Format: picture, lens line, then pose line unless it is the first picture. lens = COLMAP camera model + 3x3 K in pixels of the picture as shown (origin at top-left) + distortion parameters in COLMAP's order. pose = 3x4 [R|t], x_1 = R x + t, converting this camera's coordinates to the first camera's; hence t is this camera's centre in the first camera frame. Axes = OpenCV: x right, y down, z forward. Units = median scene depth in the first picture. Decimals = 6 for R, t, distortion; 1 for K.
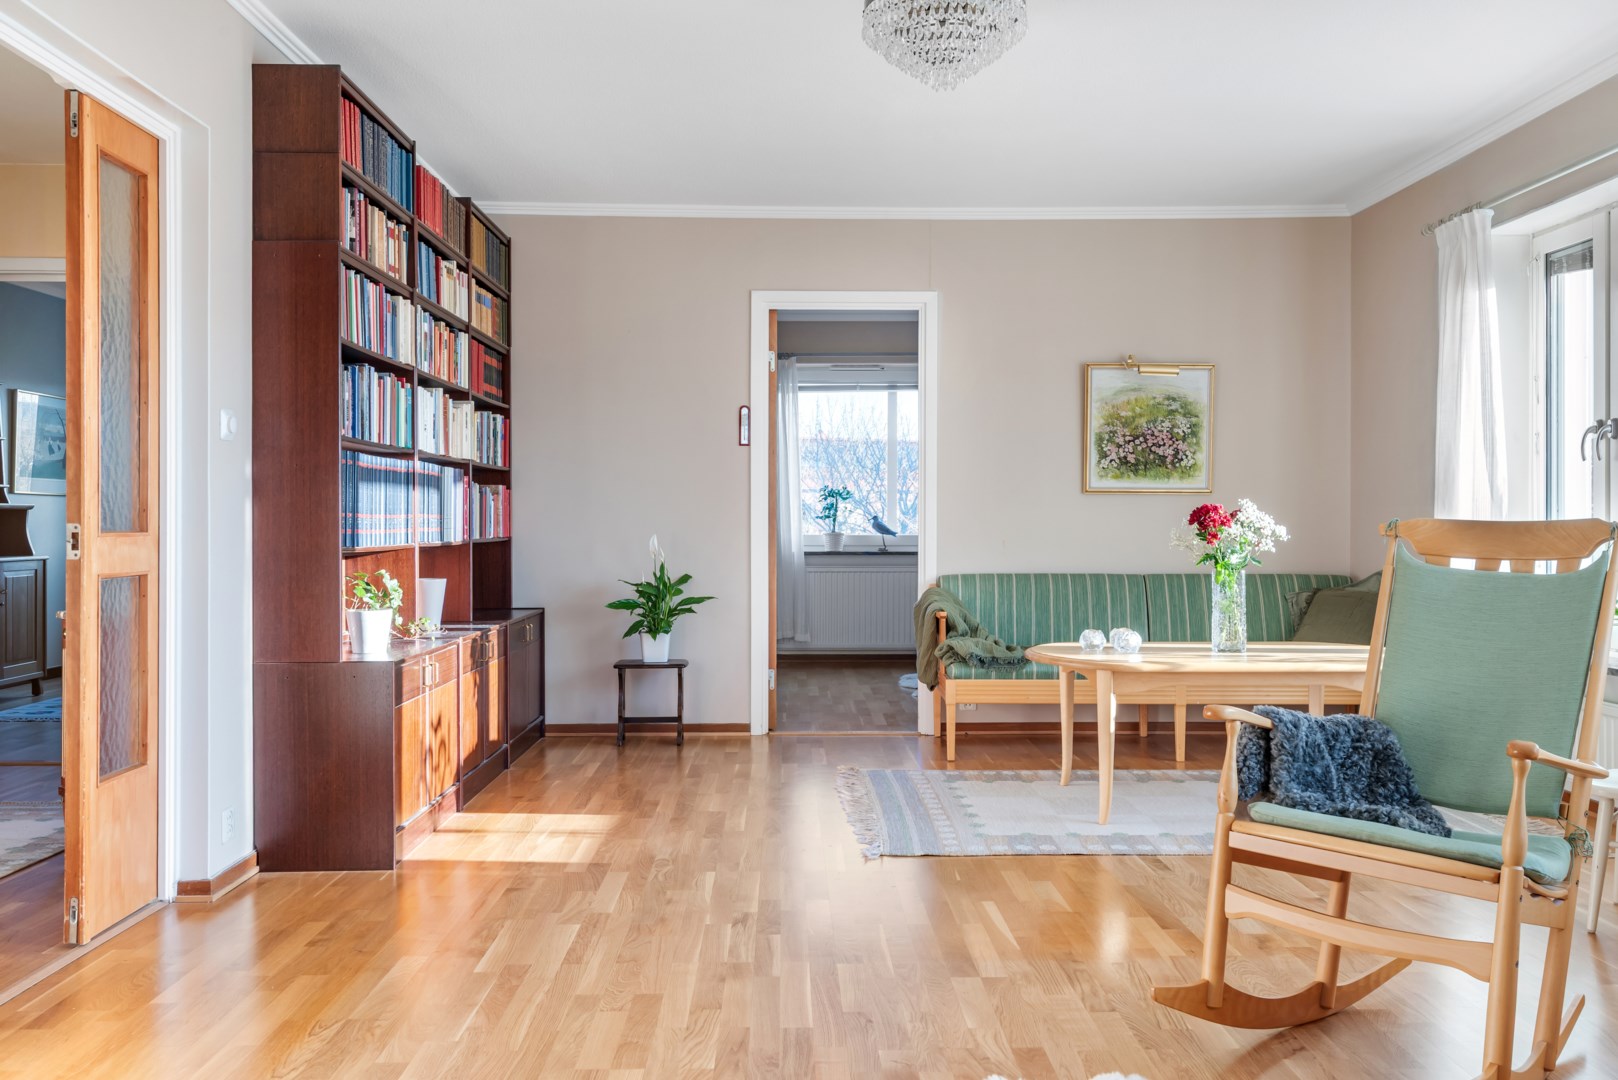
lens RADIAL K [[1387.1, 0, 808.0], [0, 1387.1, 518.1], [0, 0, 1]] dist [0.035562, -0.020539]
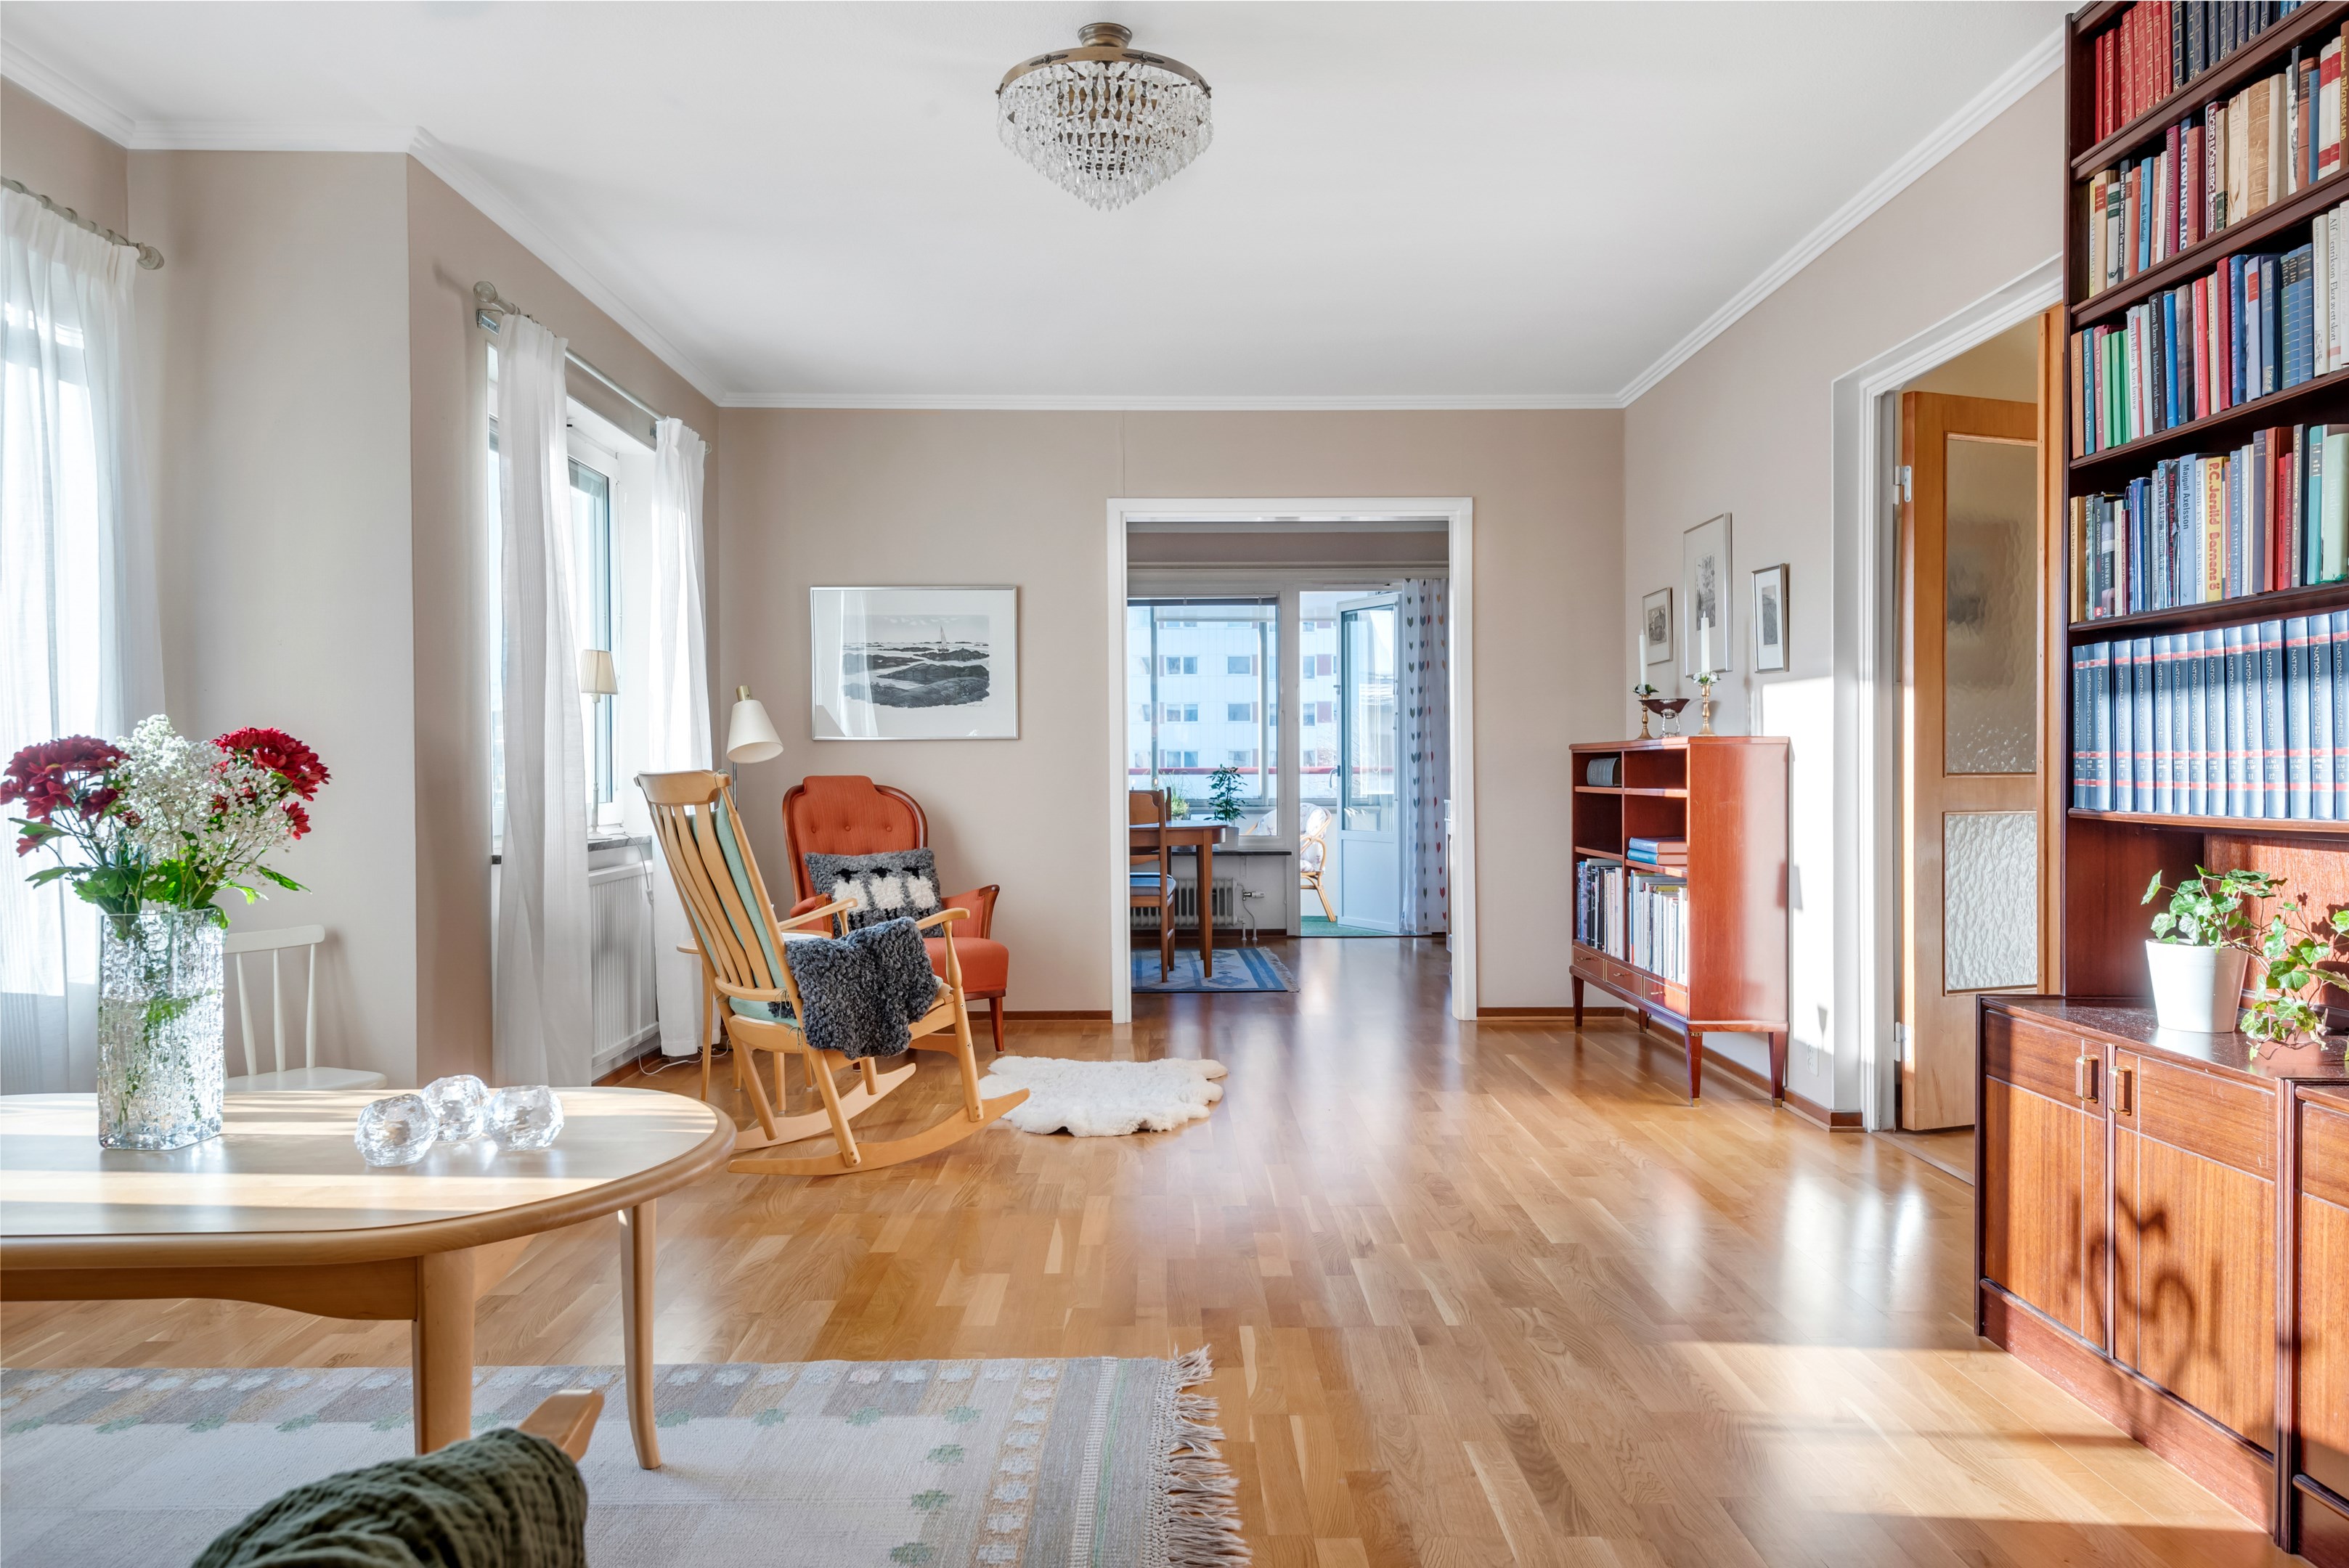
lens RADIAL K [[1548.1, 0, 1178.1], [0, 1548.1, 767.9], [0, 0, 1]] dist [0.023012, 0.000072]
pose [[-0.999939, 0.004357, 0.010152, 0.042097], [0.004343, 0.999990, -0.001368, 0.002278], [-0.010158, -0.001324, -0.999948, 1.532402]]
